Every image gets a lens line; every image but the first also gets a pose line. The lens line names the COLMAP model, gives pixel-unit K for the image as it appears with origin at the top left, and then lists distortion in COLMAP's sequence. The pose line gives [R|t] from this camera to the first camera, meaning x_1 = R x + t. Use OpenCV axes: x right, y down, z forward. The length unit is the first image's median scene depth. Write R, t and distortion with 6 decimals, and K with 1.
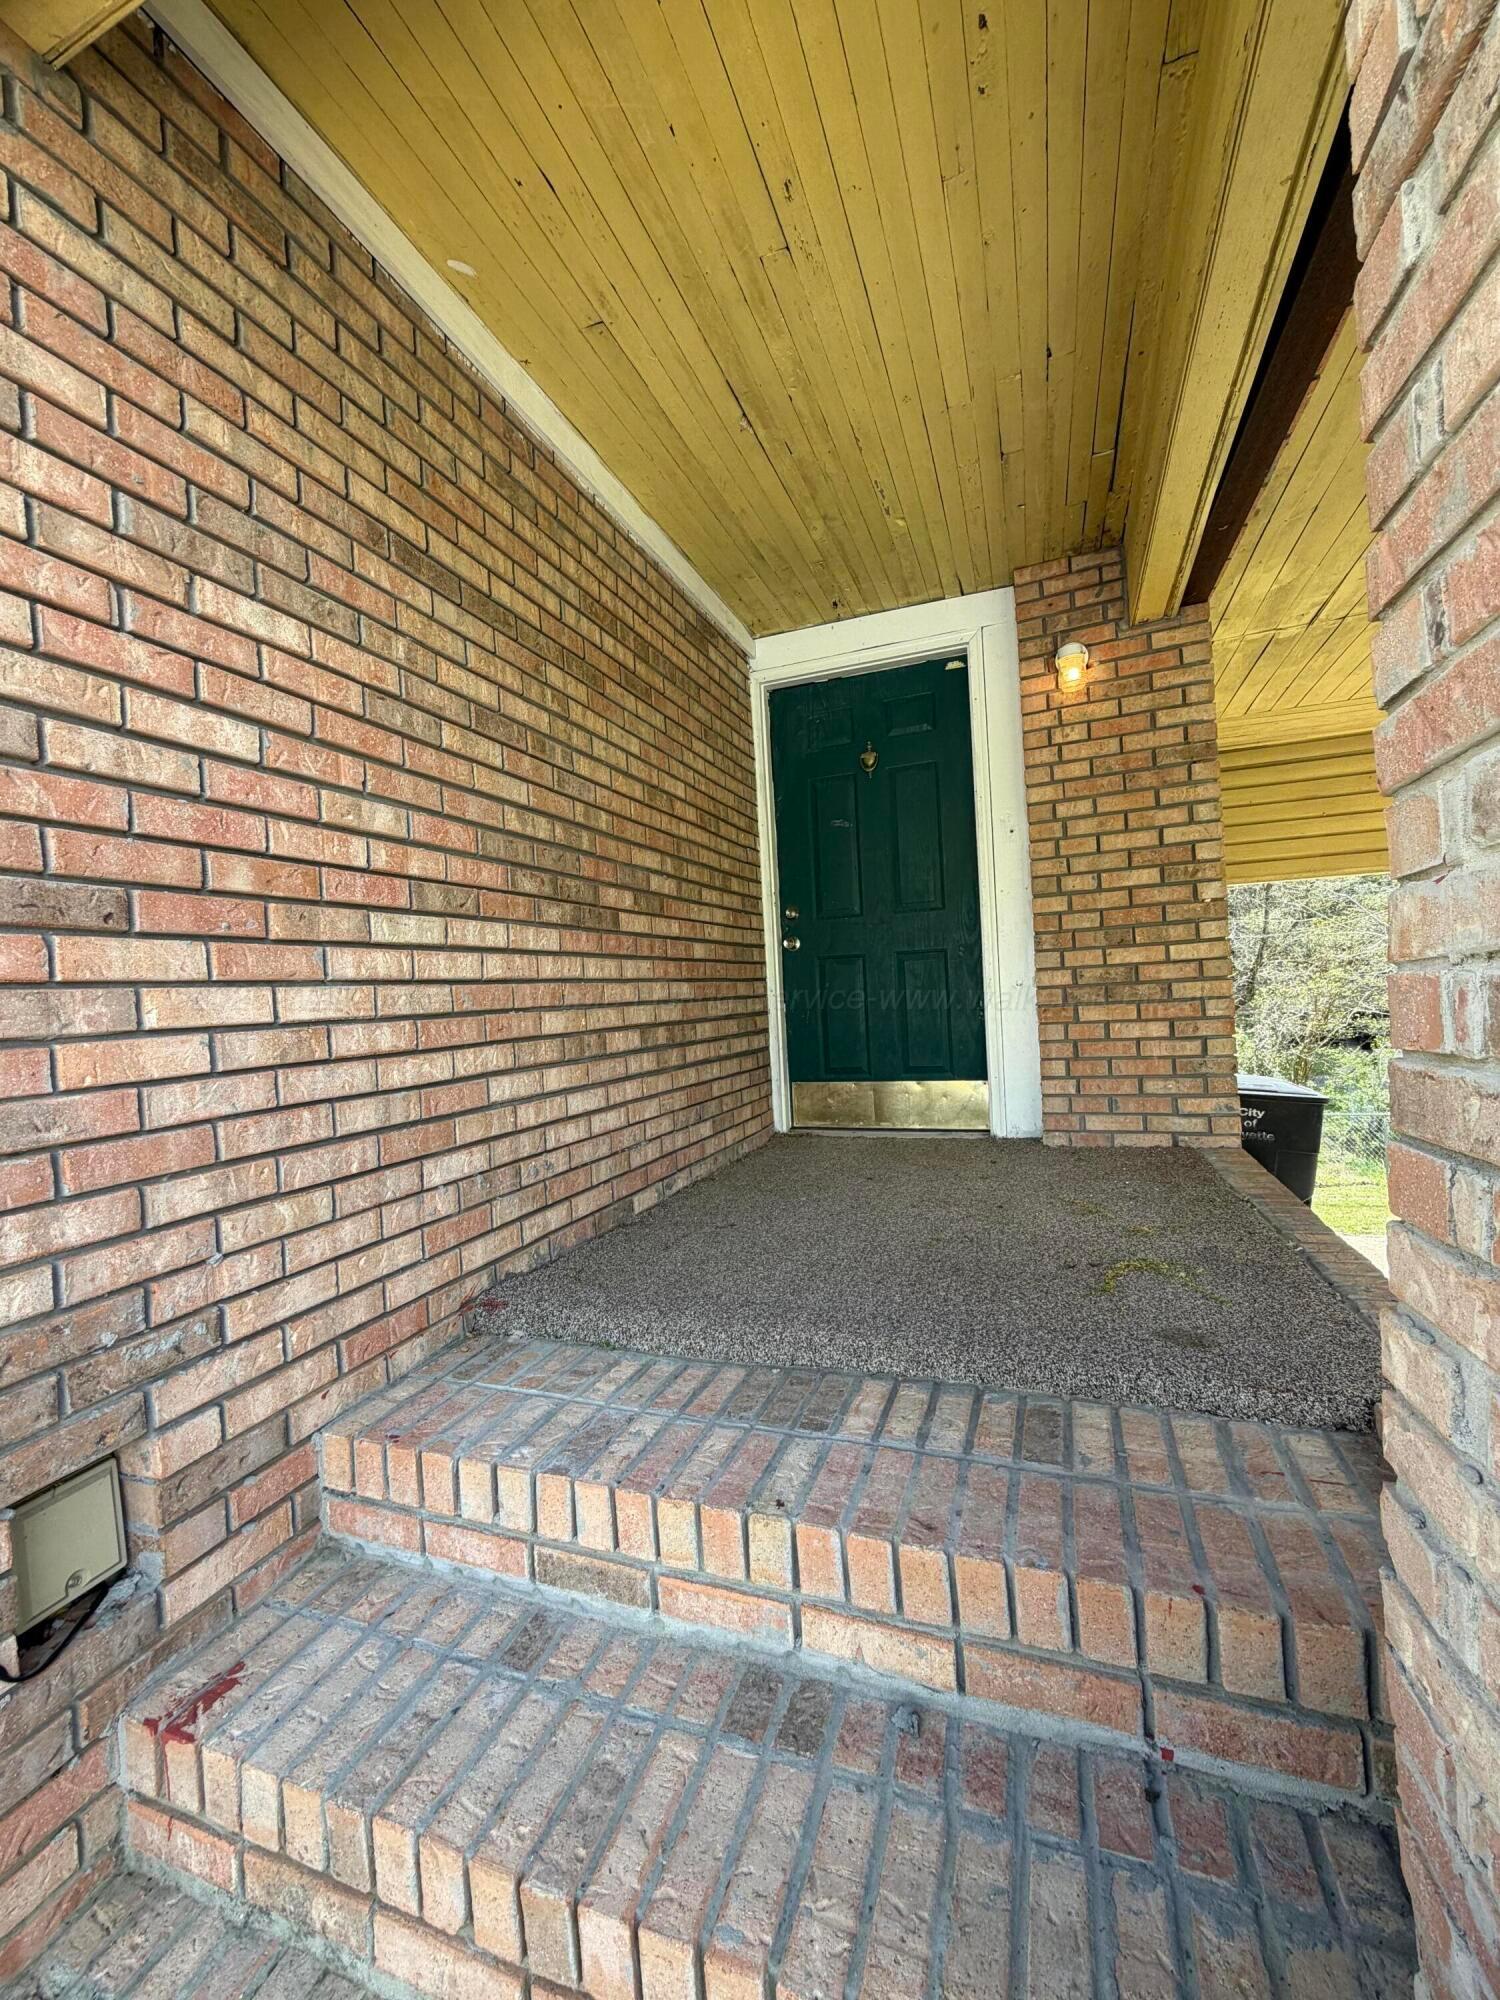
lens RADIAL K [[801.2, 0, 750.0], [0, 801.2, 993.2], [0, 0, 1]] dist [0.002683, -0.000353]
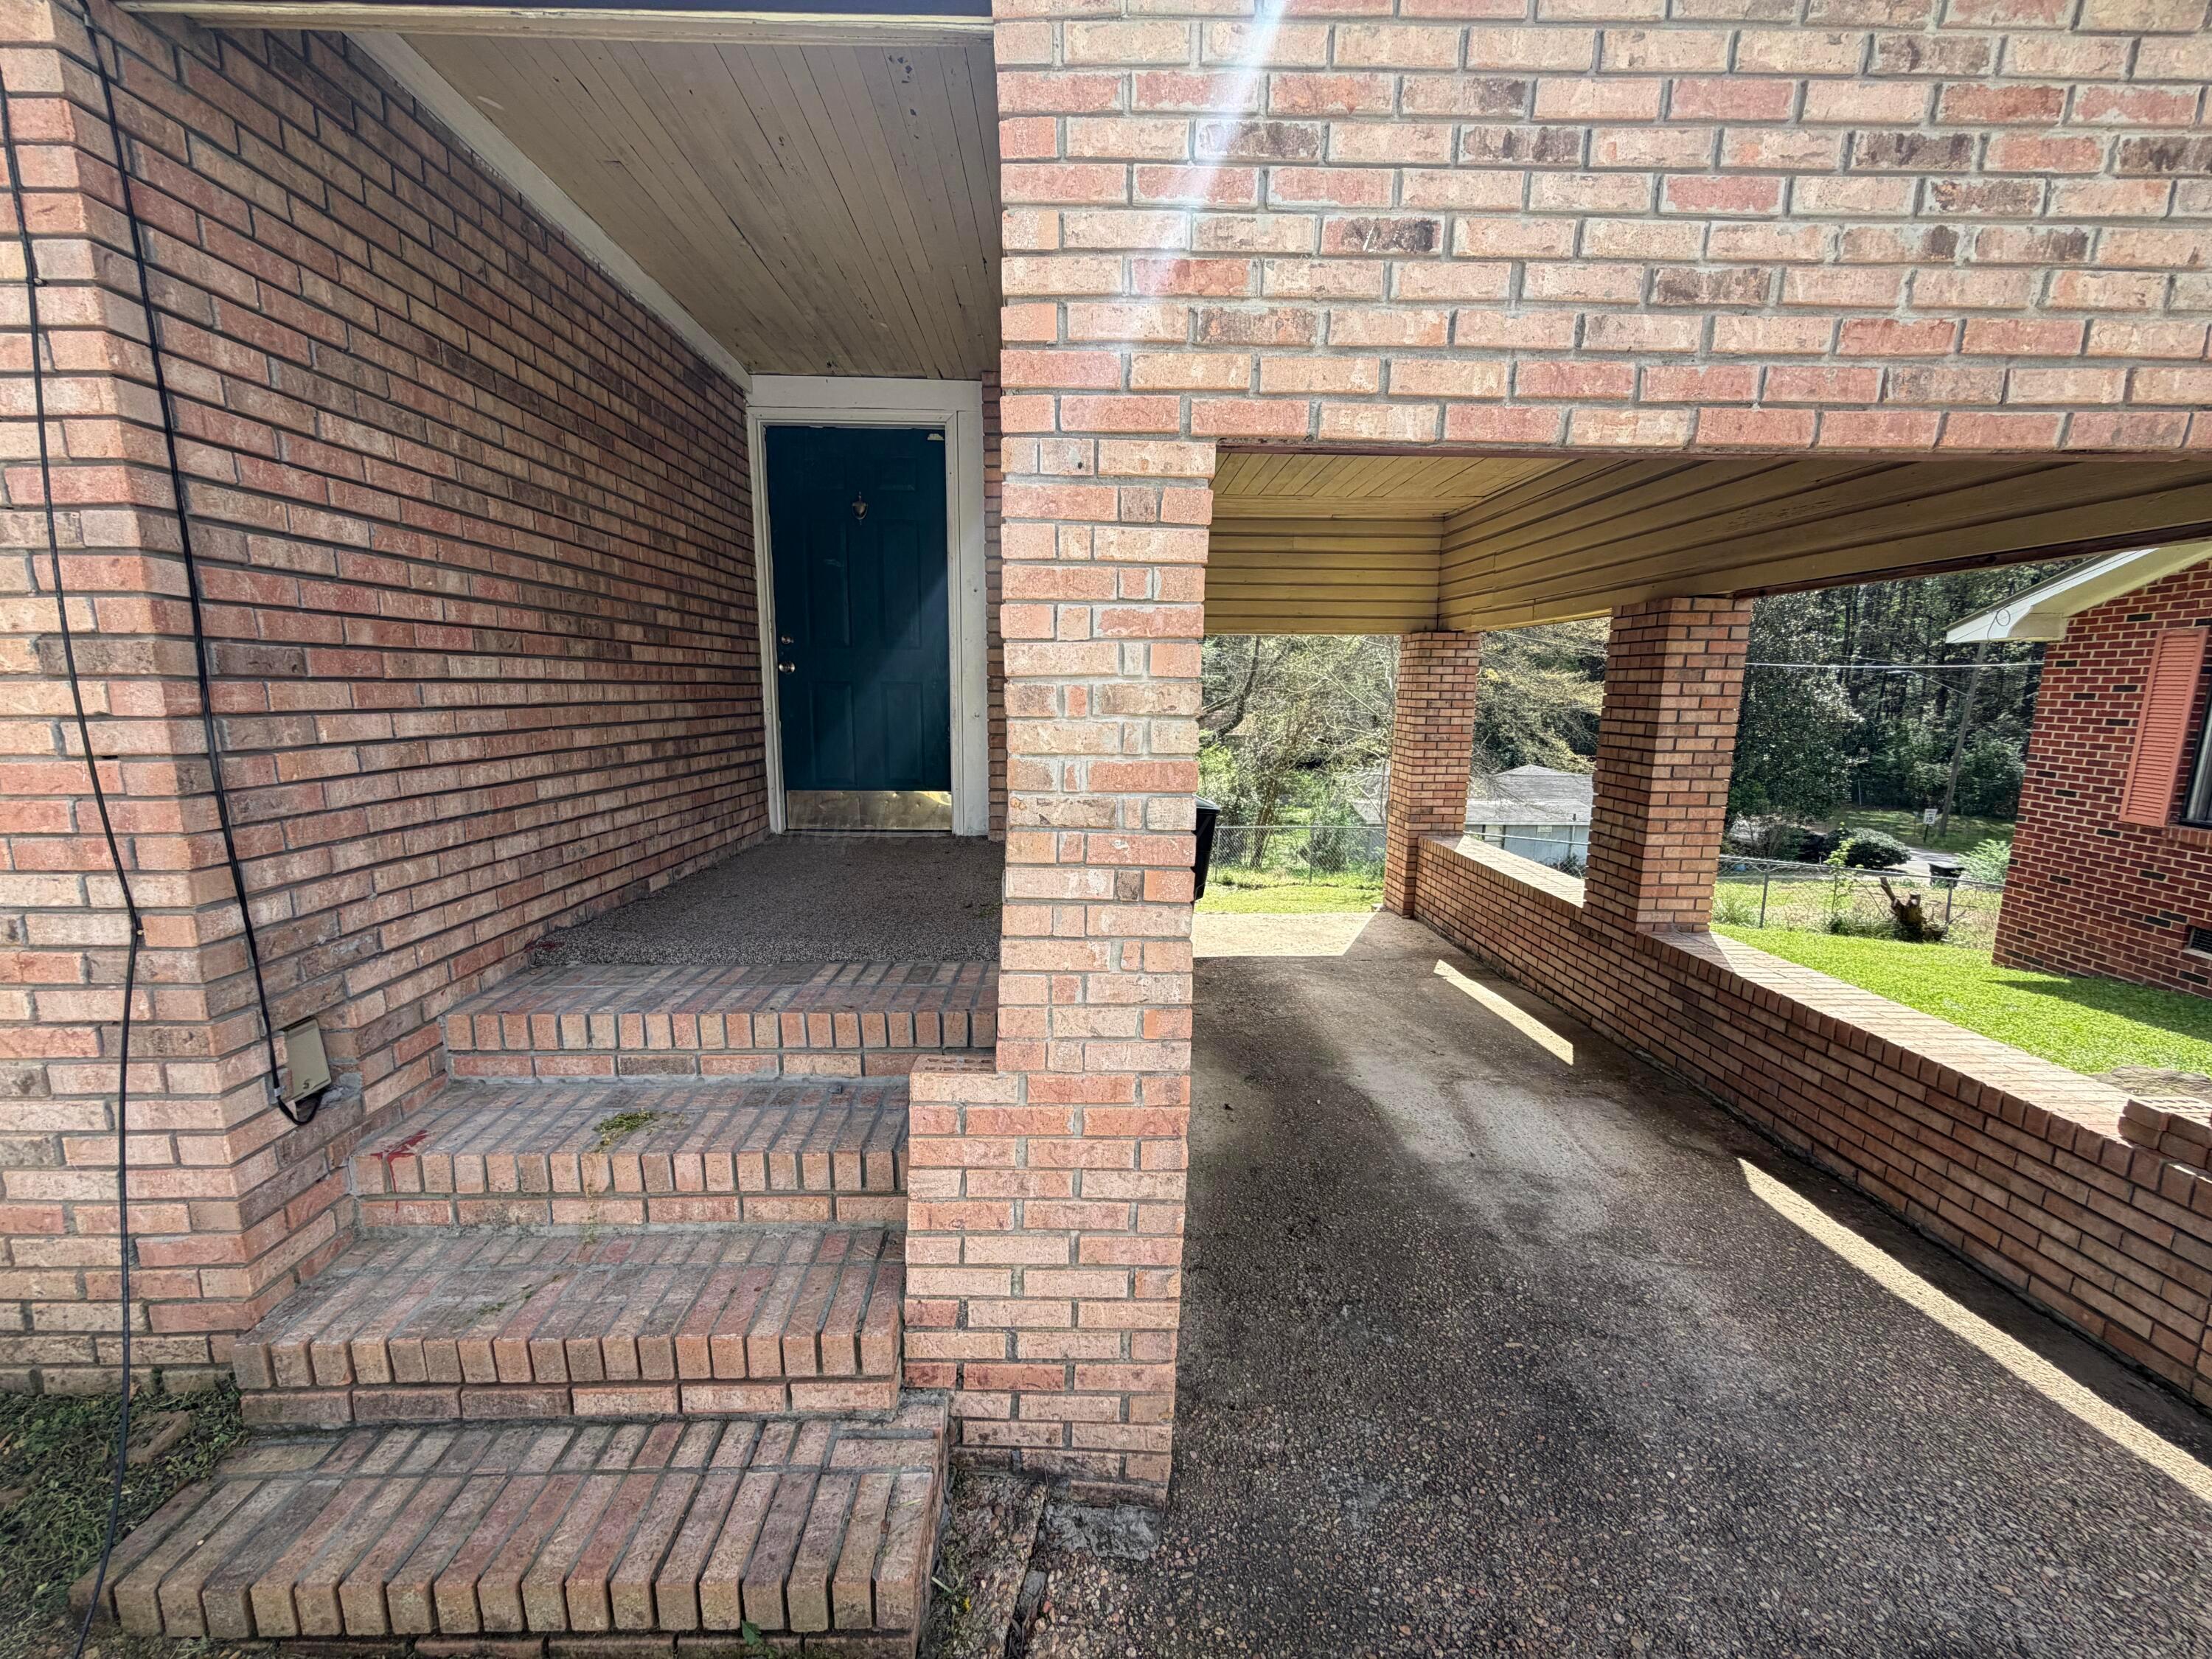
lens RADIAL K [[886.1, 0, 1098.8], [0, 886.1, 834.0], [0, 0, 1]] dist [0.002683, -0.000353]
pose [[0.927180, -0.002440, 0.374608, -0.015550], [-0.054846, 0.988319, 0.142185, -0.054576], [-0.370580, -0.152377, 0.916216, -0.575087]]
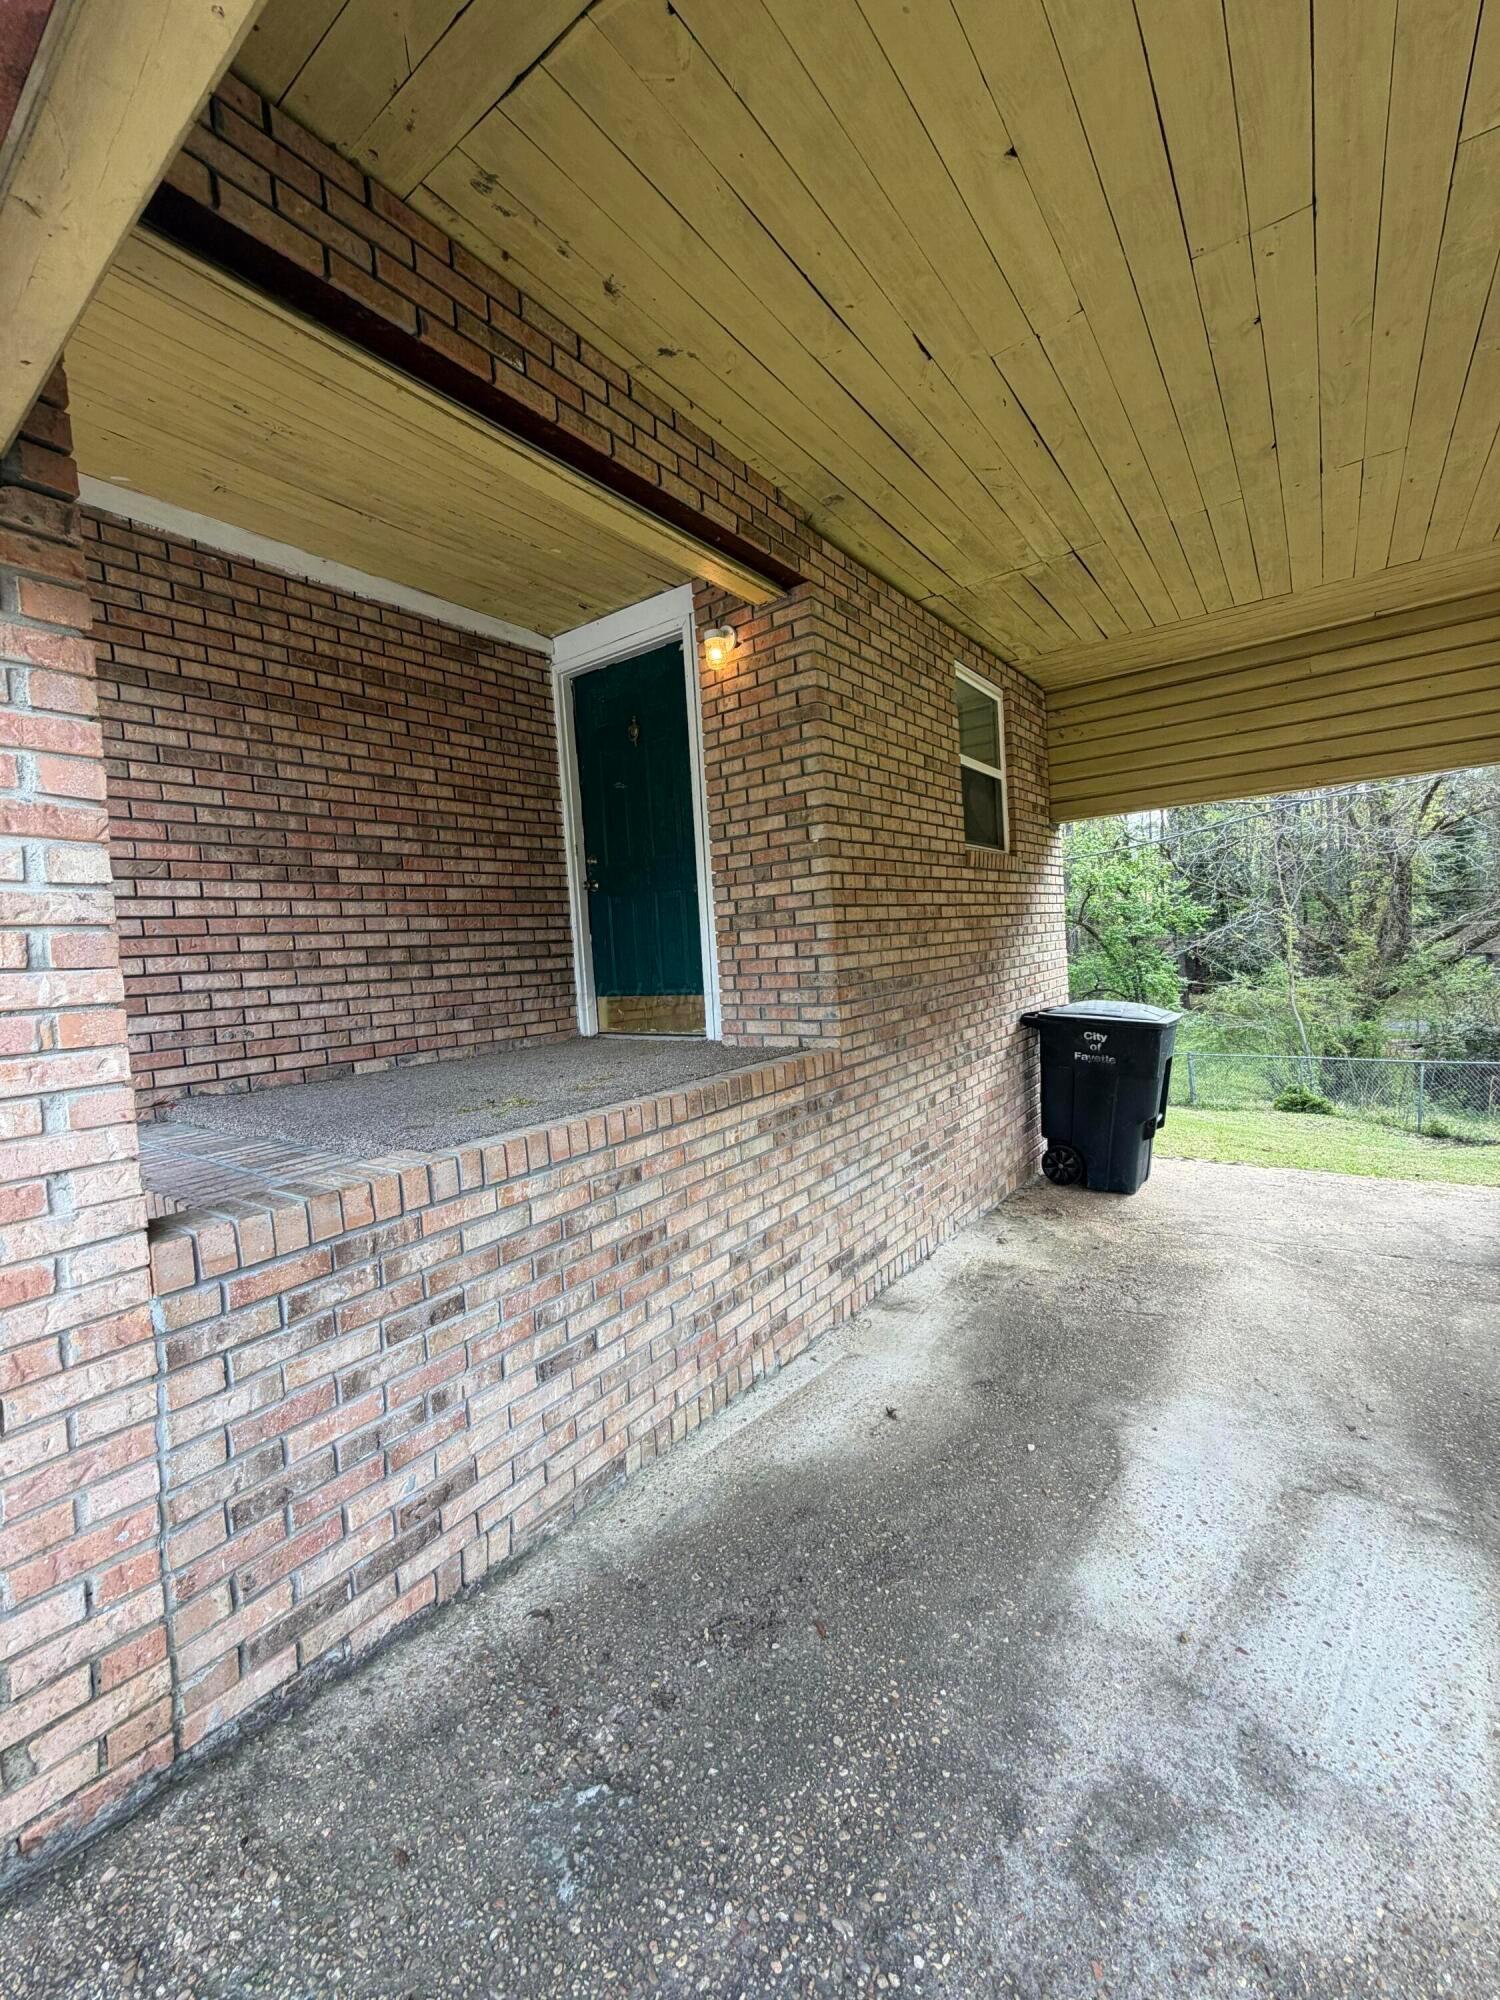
lens RADIAL K [[801.2, 0, 753.9], [0, 801.2, 992.1], [0, 0, 1]] dist [0.002683, -0.000353]
pose [[0.962492, 0.008292, -0.271185, 1.084102], [0.011489, 0.997391, 0.071273, 0.029896], [0.271068, -0.071715, 0.959885, -0.239220]]
